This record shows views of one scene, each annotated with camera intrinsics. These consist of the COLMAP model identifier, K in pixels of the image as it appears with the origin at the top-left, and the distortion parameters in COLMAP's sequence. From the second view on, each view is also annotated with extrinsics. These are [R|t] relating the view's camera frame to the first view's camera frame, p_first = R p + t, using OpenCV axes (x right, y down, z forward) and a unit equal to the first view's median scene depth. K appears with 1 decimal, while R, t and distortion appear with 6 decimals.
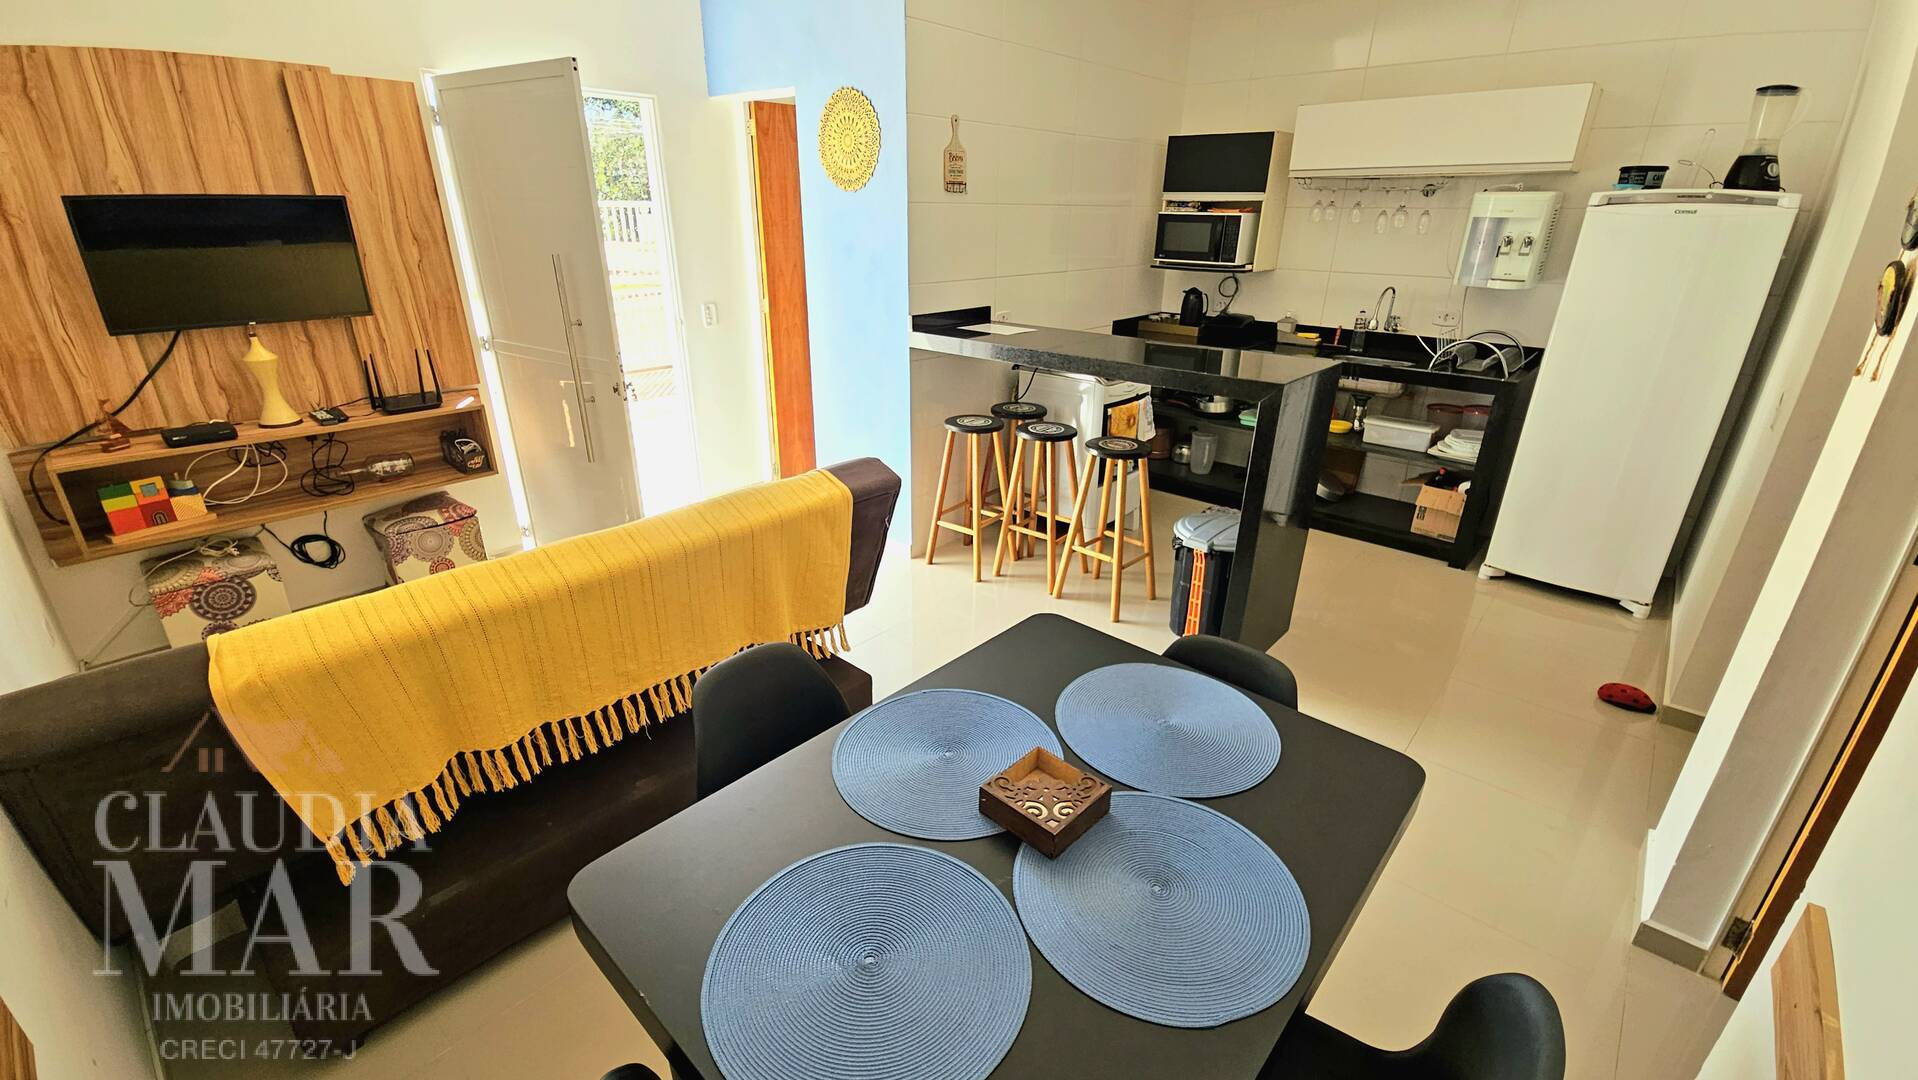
lens RADIAL K [[795.3, 0, 946.0], [0, 795.3, 536.3], [0, 0, 1]] dist [-0.000983, -0.000559]
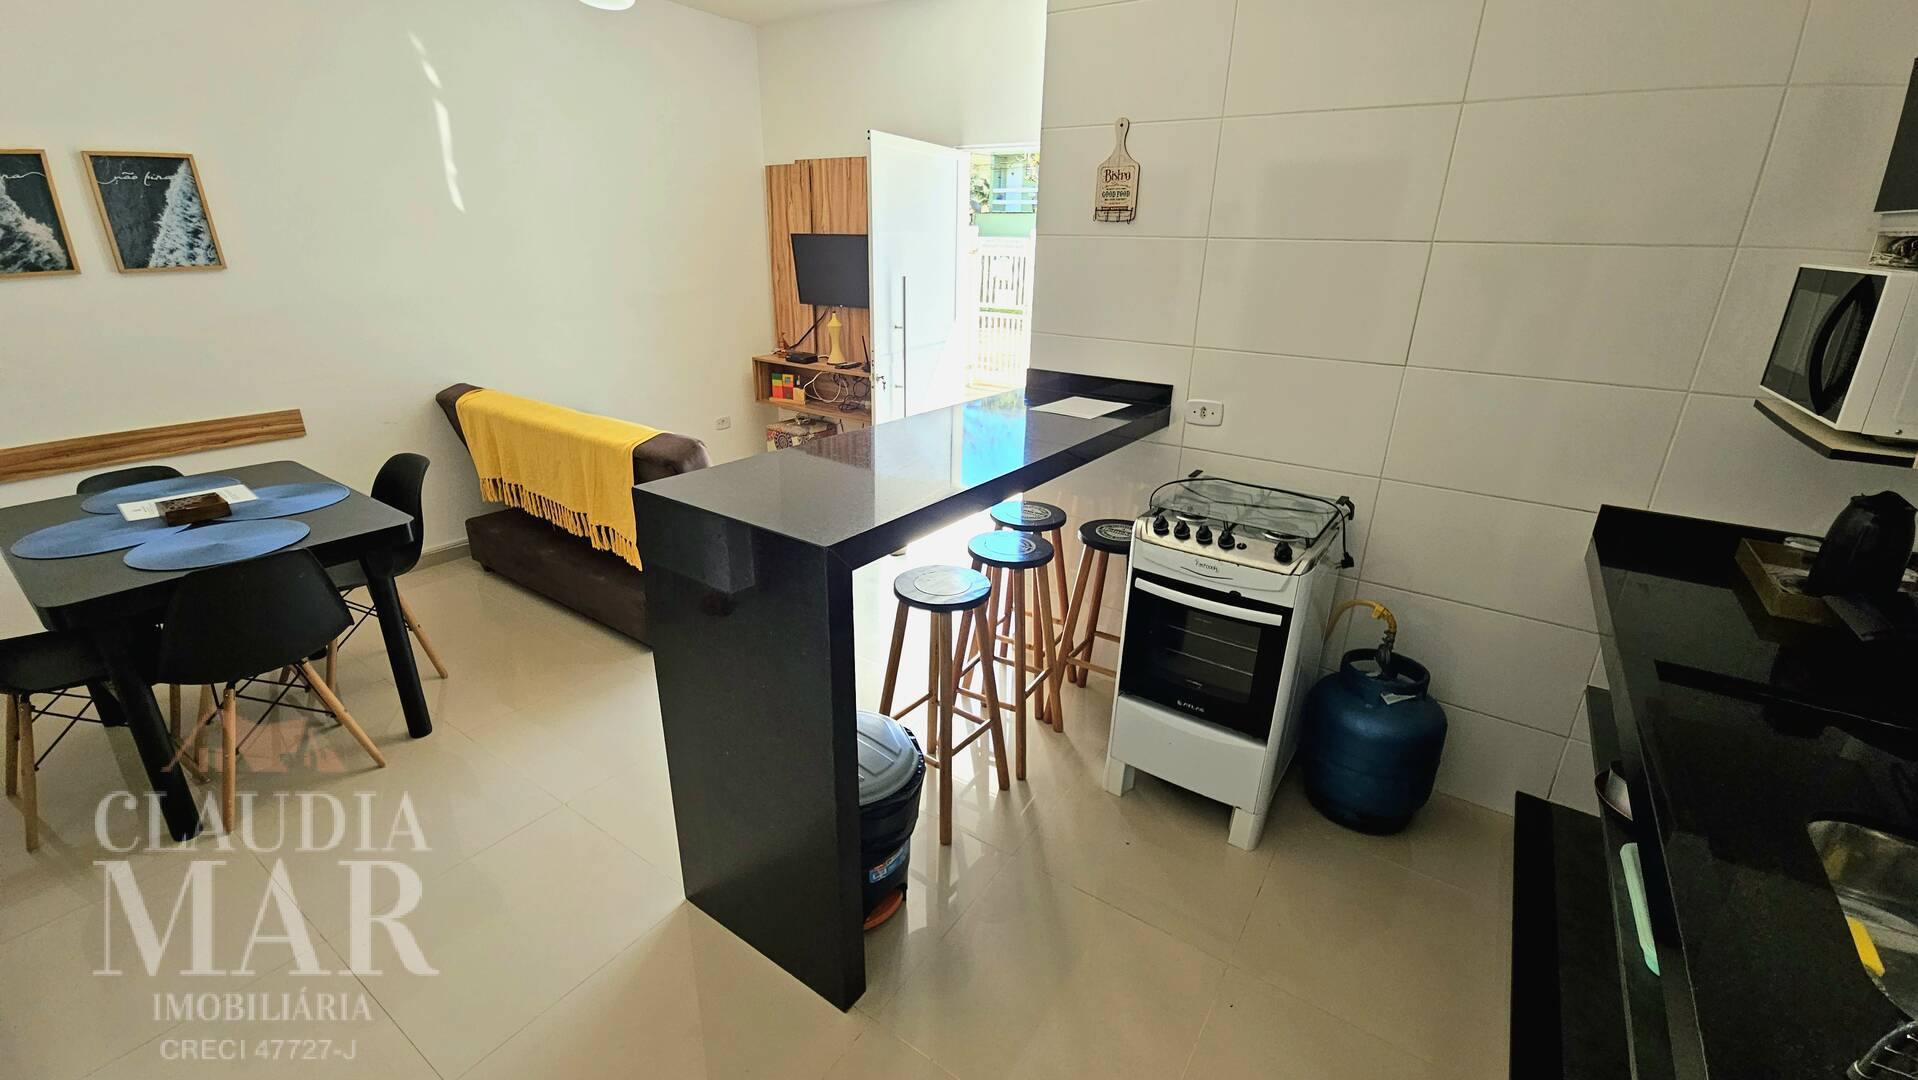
lens RADIAL K [[795.3, 0, 963.6], [0, 795.3, 529.2], [0, 0, 1]] dist [-0.000983, -0.000559]
pose [[0.129933, 0.330996, -0.934644, 0.702601], [-0.399453, 0.880228, 0.256194, -0.284636], [0.907499, 0.340058, 0.246588, 0.712718]]
